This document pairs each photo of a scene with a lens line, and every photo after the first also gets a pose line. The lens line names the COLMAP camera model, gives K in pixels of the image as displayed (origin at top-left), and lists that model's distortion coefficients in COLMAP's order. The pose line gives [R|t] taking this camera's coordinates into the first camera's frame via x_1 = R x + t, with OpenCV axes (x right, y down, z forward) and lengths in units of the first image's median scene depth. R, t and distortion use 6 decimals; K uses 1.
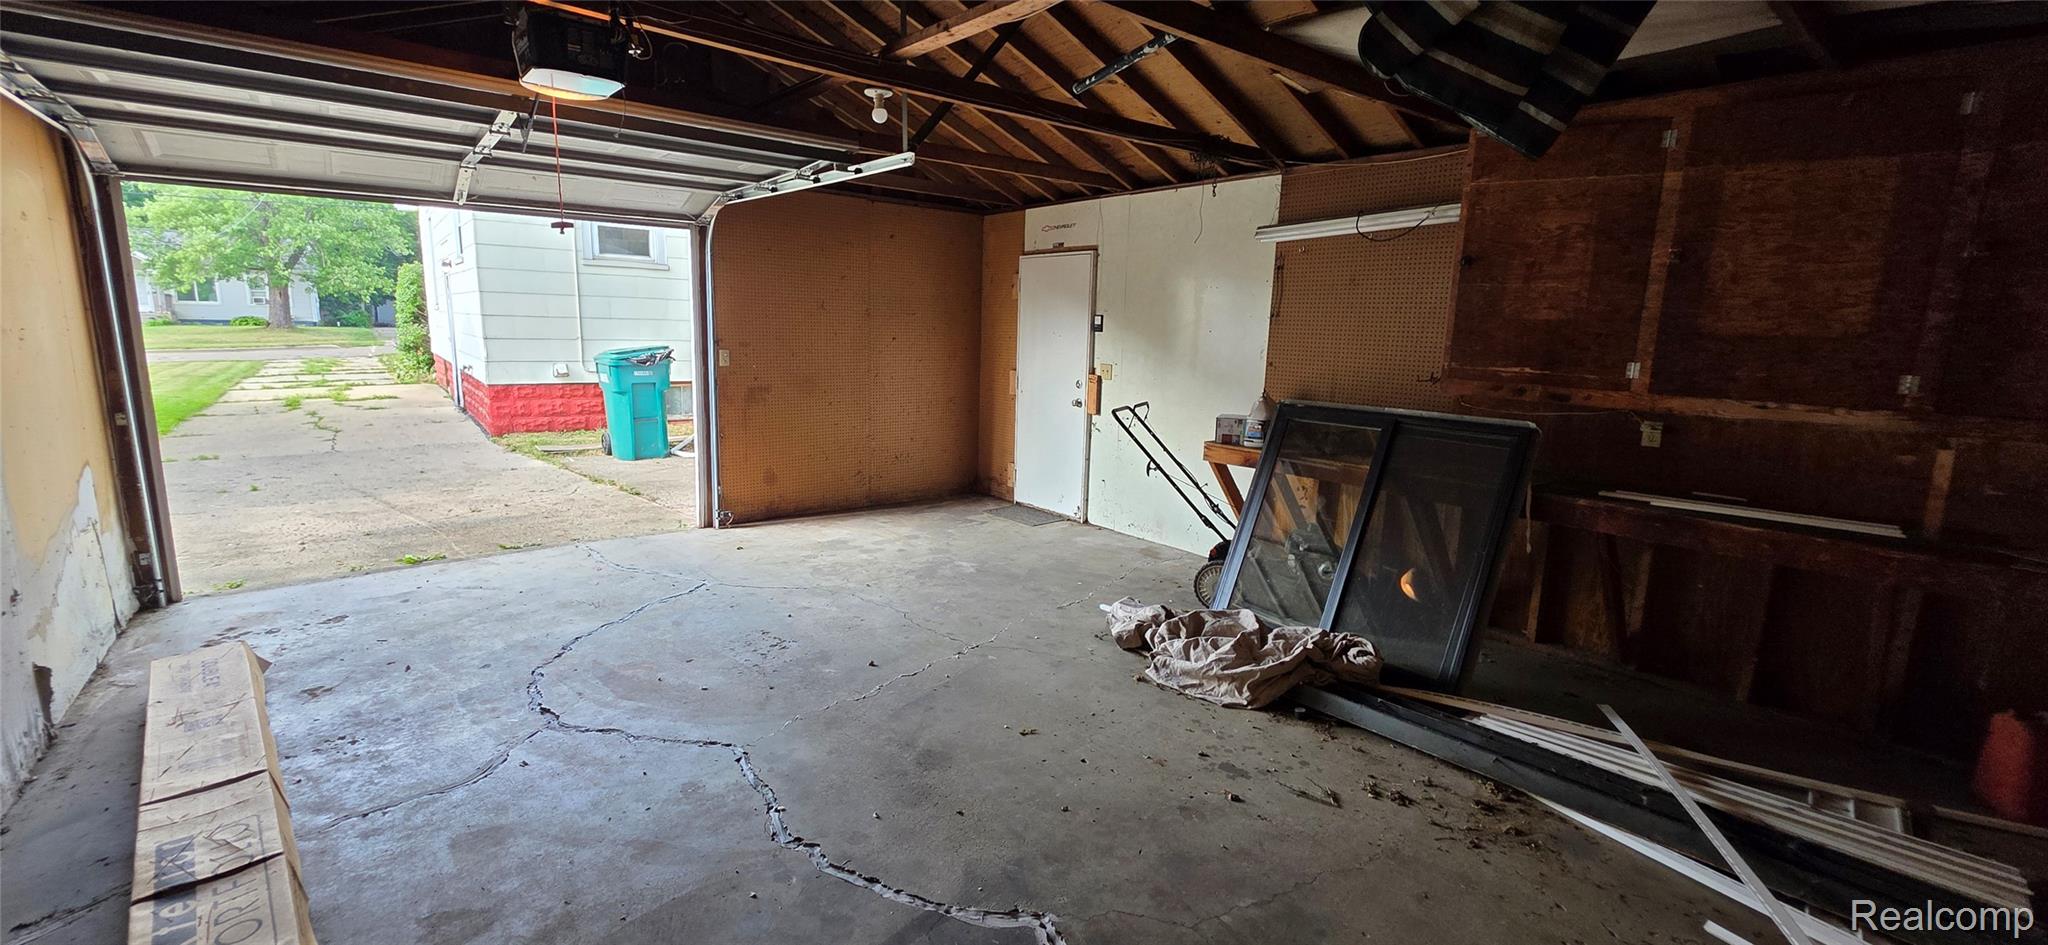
lens RADIAL K [[819.5, 0, 1022.4], [0, 819.5, 475.7], [0, 0, 1]] dist [0.006666, -0.000768]
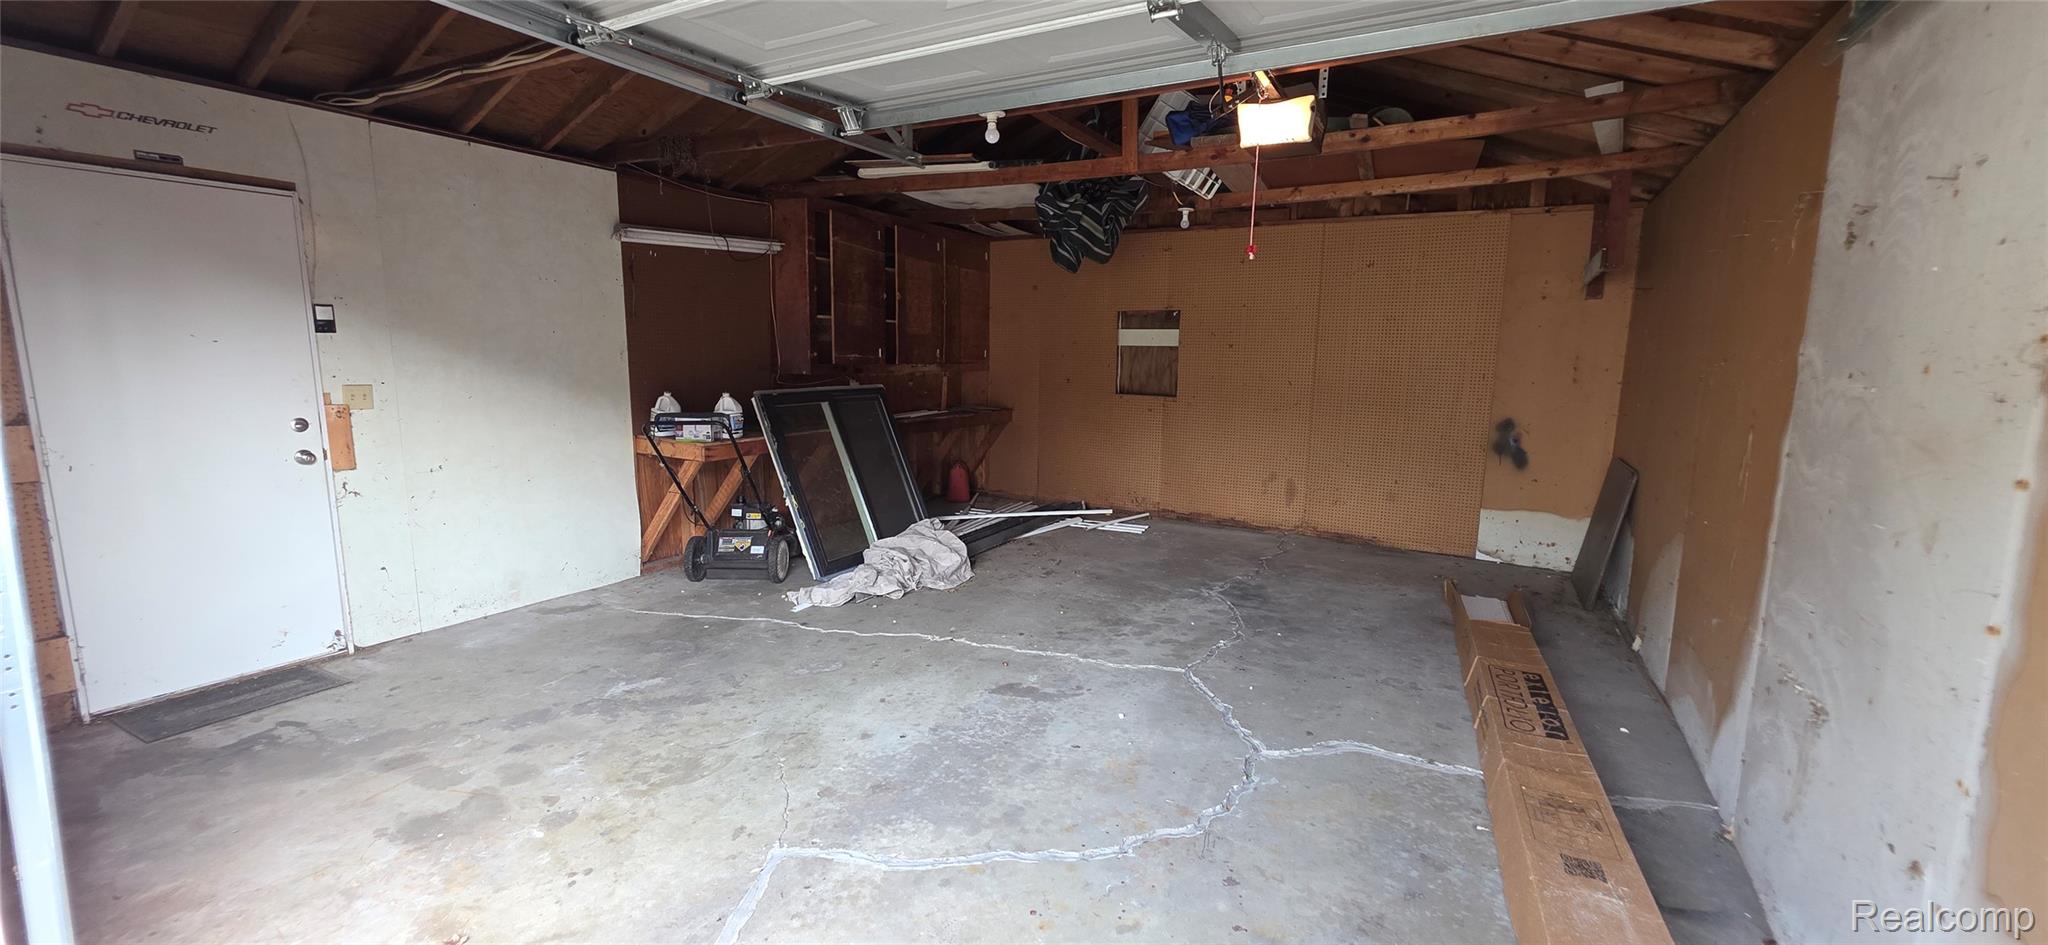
lens RADIAL K [[819.5, 0, 1026.3], [0, 819.5, 466.0], [0, 0, 1]] dist [0.006666, -0.000768]
pose [[-0.351204, -0.165767, 0.921508, -0.753670], [0.147299, 0.962165, 0.229219, -0.166174], [-0.924640, 0.216240, -0.313499, 0.850416]]
